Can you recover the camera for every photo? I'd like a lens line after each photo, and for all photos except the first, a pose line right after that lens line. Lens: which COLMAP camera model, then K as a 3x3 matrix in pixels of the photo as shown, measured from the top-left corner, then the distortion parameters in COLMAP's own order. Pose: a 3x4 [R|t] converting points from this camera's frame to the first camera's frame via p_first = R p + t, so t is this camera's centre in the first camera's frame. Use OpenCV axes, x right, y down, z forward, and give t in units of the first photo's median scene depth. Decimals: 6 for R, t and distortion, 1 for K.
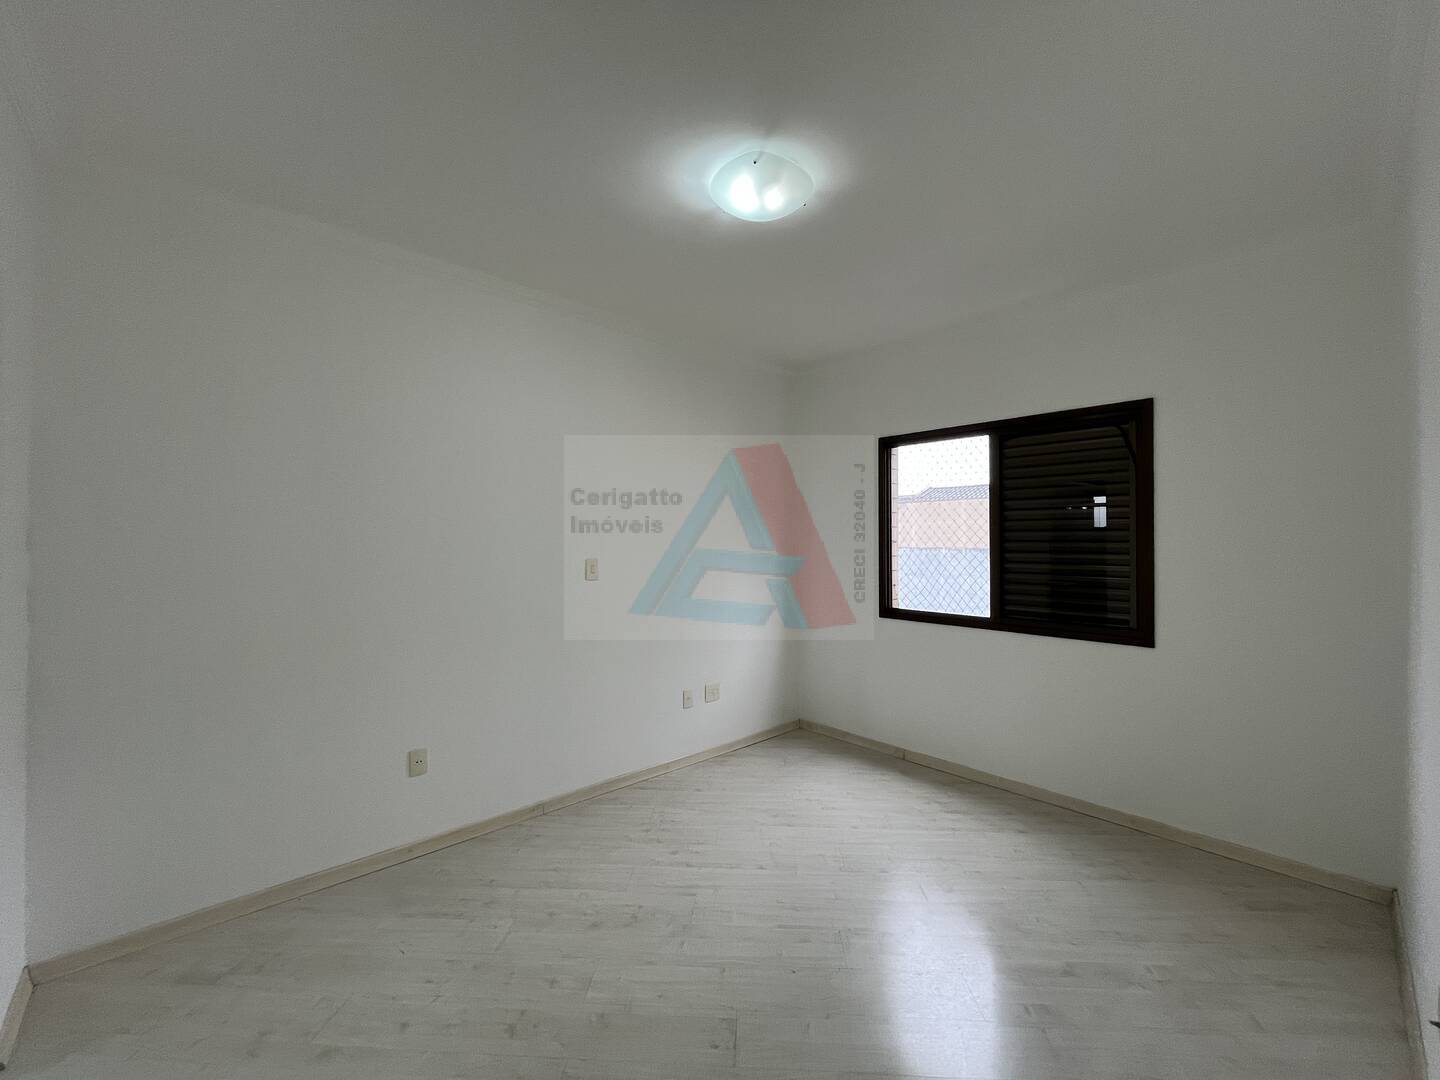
lens RADIAL K [[576.2, 0, 674.7], [0, 576.2, 535.4], [0, 0, 1]] dist [-0.001384, -0.000184]
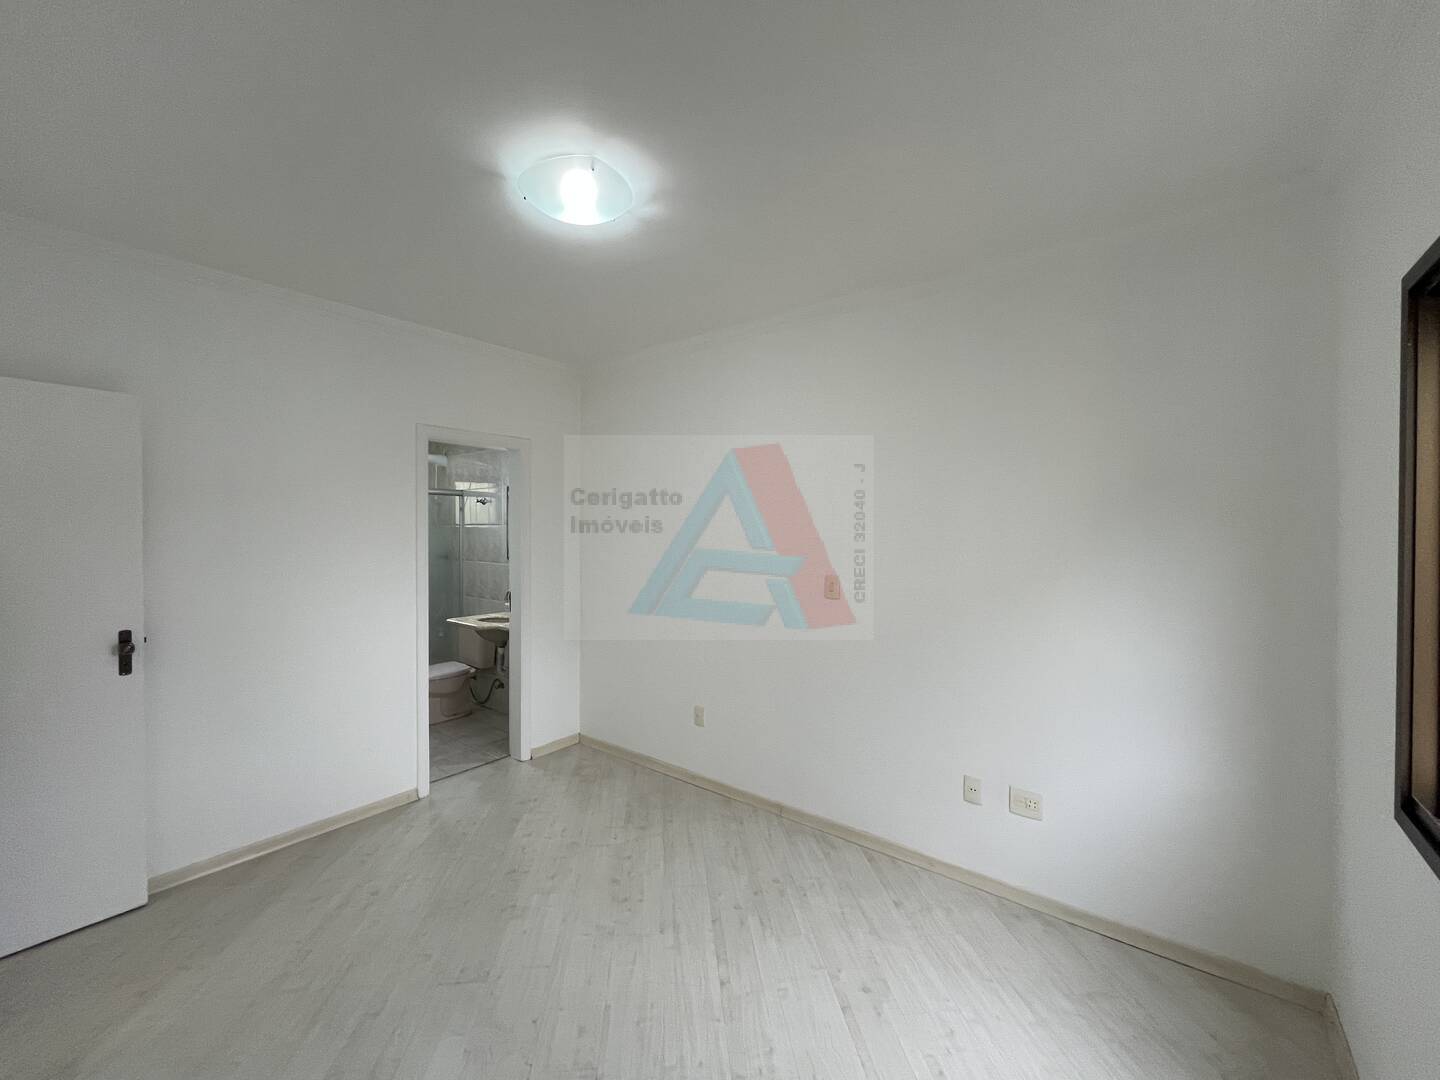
lens RADIAL K [[583.0, 0, 720.0], [0, 583.0, 540.0], [0, 0, 1]] dist [-0.001040, 0.000213]
pose [[0.190981, 0.006699, -0.981571, 0.827517], [0.002887, 0.999969, 0.007386, 0.001320], [0.981589, -0.004244, 0.190956, 0.802344]]
